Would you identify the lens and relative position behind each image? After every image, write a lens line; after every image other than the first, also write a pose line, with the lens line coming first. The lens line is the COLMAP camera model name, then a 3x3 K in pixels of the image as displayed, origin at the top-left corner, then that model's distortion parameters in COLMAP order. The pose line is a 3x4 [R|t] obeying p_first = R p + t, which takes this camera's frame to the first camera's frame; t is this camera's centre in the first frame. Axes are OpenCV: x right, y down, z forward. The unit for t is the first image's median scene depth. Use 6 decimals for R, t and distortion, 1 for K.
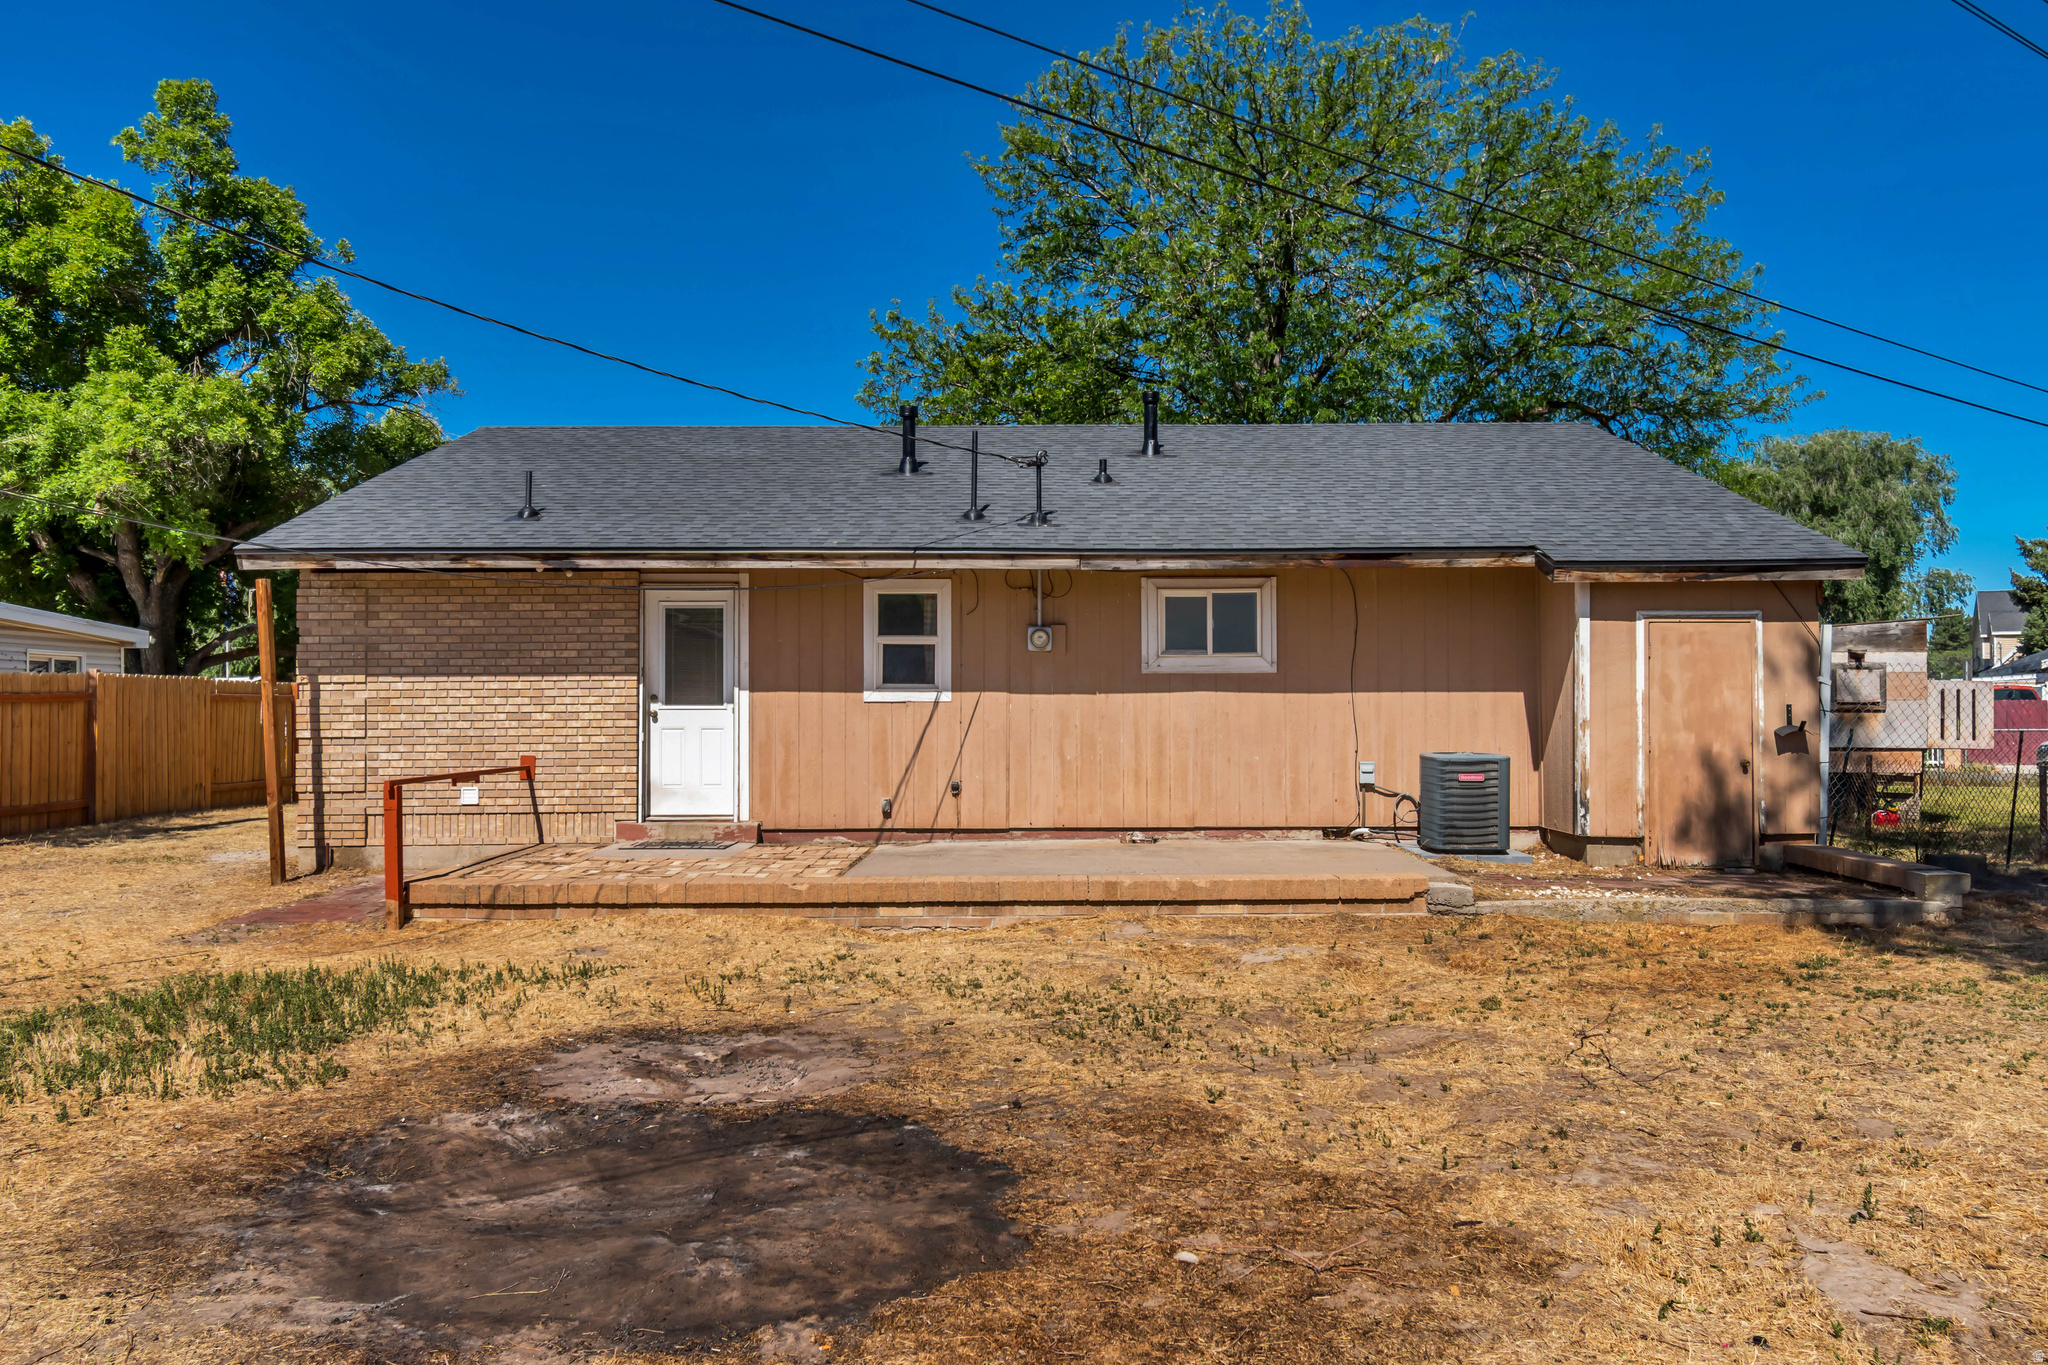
lens RADIAL K [[1593.1, 0, 1023.9], [0, 1593.1, 682.9], [0, 0, 1]] dist [0.027242, -0.000435]
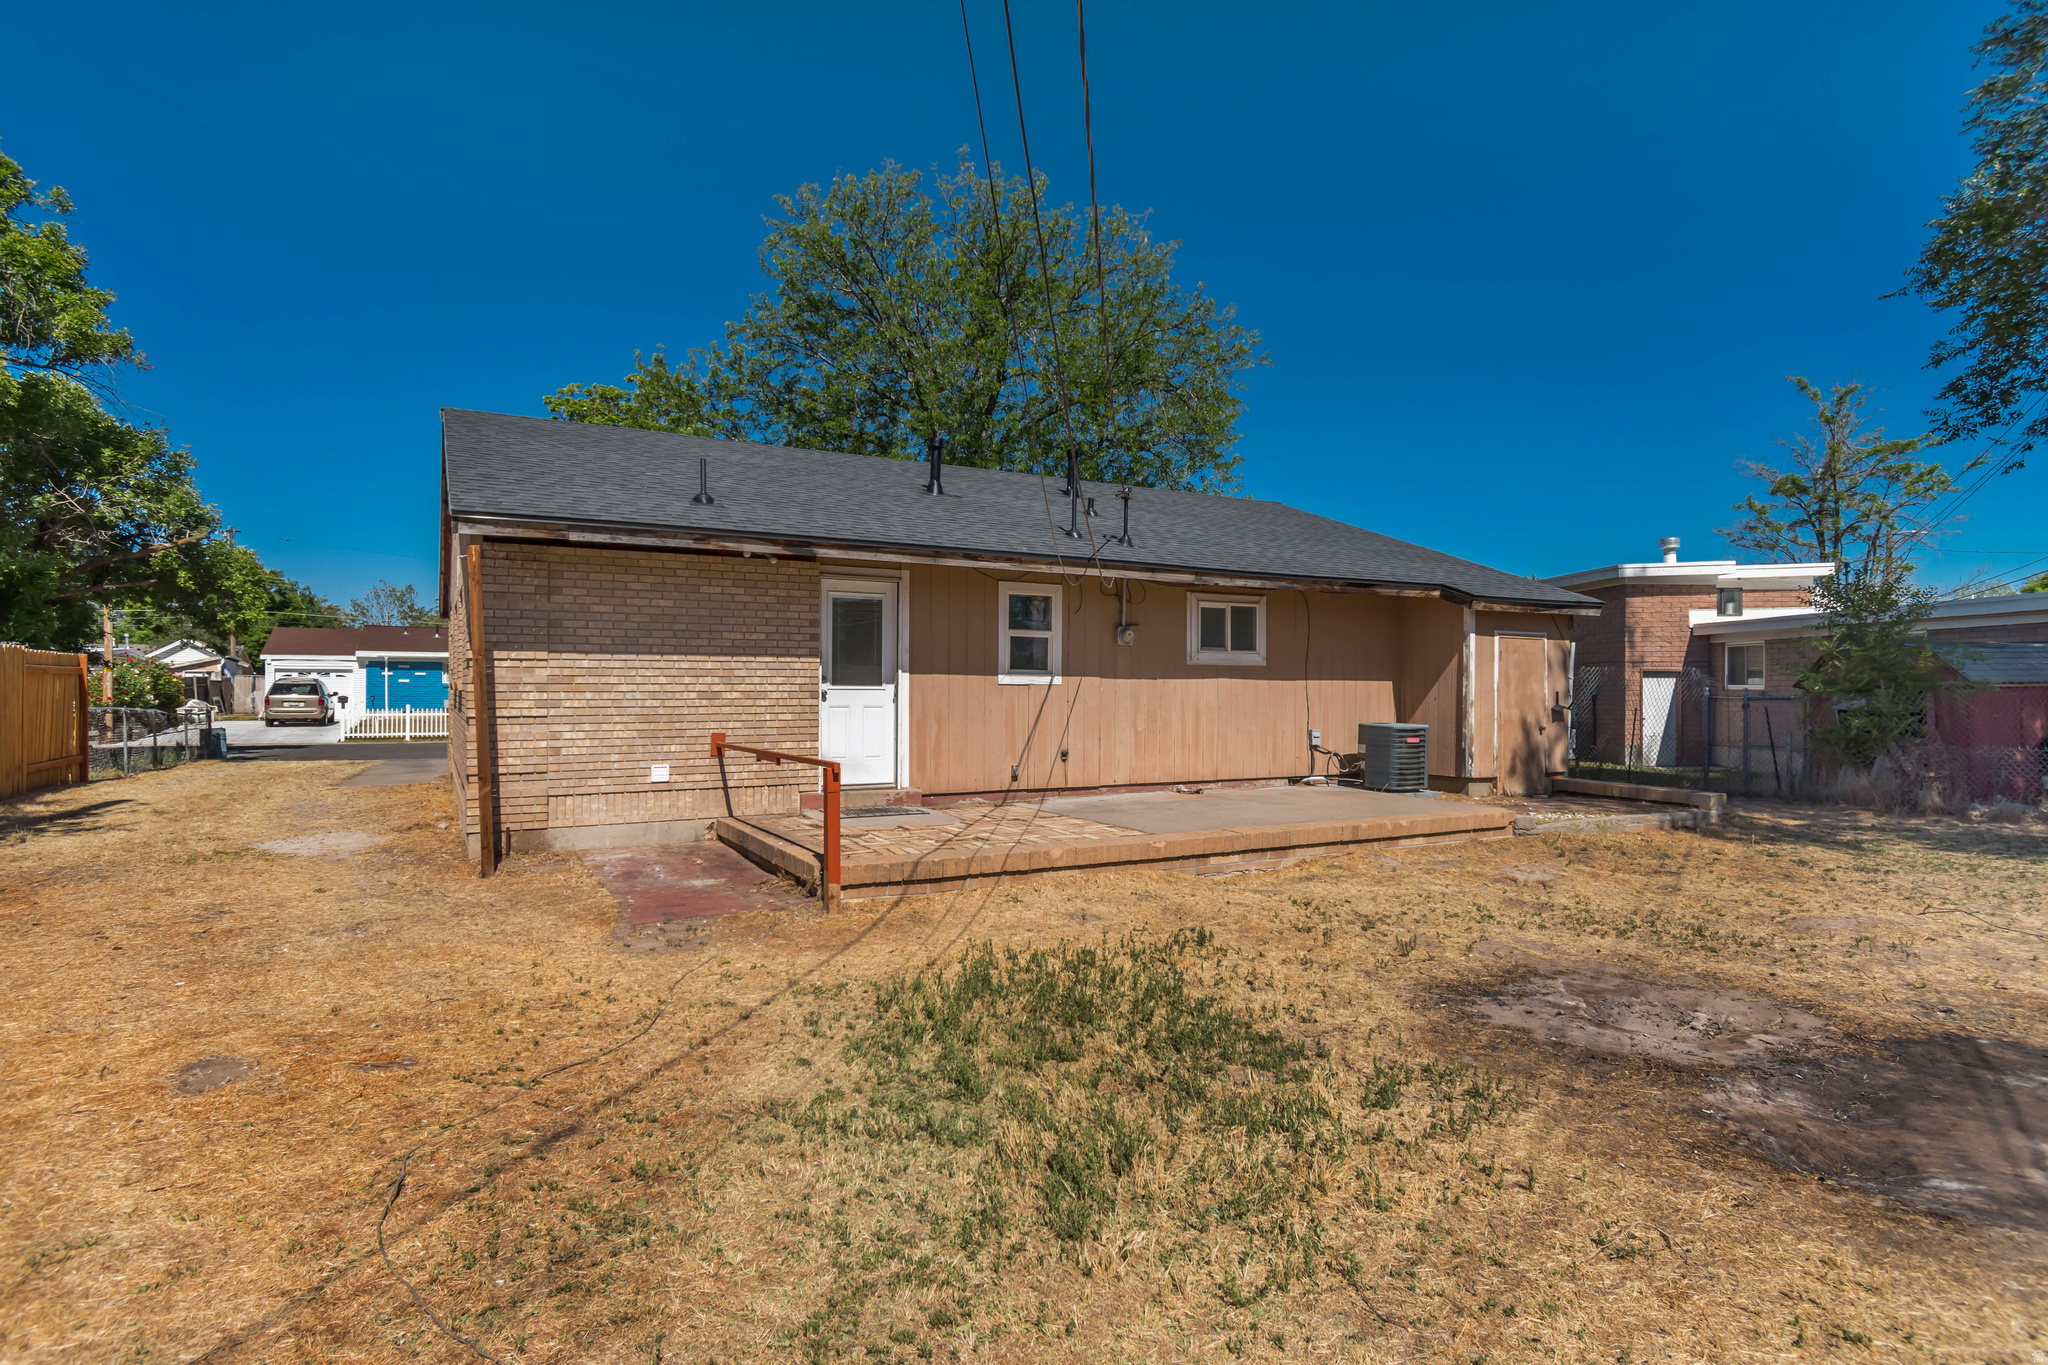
lens RADIAL K [[1102.0, 0, 1025.6], [0, 1102.0, 688.6], [0, 0, 1]] dist [0.003341, -0.000010]
pose [[0.867628, 0.006717, 0.497168, -0.492726], [-0.015979, 0.999769, 0.014378, 0.003106], [-0.496957, -0.020419, 0.867535, 0.277743]]
